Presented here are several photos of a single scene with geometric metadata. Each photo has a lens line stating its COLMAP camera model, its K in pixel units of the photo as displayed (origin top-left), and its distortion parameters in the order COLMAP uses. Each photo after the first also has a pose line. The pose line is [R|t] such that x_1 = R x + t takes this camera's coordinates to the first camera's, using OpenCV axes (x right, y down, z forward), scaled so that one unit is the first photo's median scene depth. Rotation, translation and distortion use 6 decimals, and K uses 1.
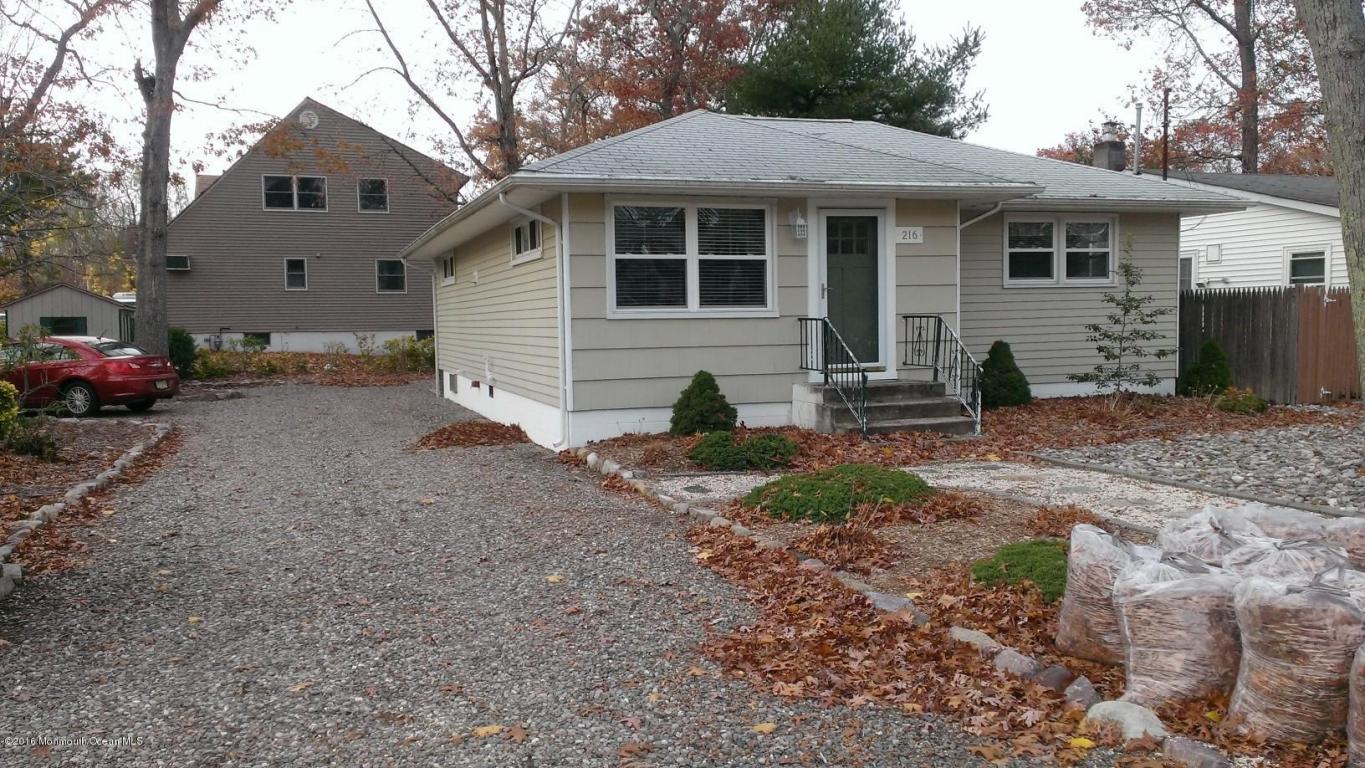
lens RADIAL K [[1084.2, 0, 683.3], [0, 1084.2, 382.0], [0, 0, 1]] dist [0.127514, -0.192147]
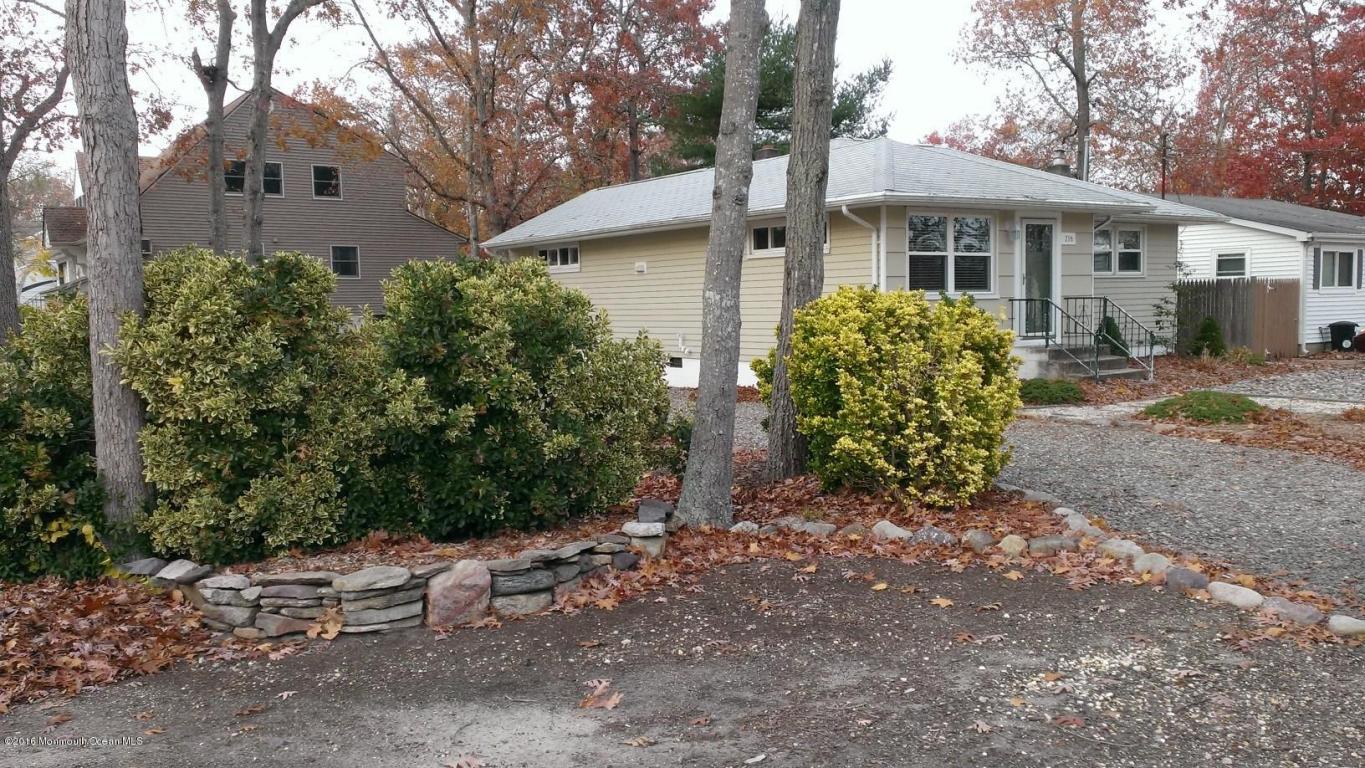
lens RADIAL K [[1084.2, 0, 684.8], [0, 1084.2, 388.4], [0, 0, 1]] dist [0.127514, -0.192147]
pose [[0.963260, -0.020091, 0.267817, -0.611487], [0.015471, 0.999693, 0.019350, 0.018653], [-0.268124, -0.014496, 0.963275, -0.199201]]
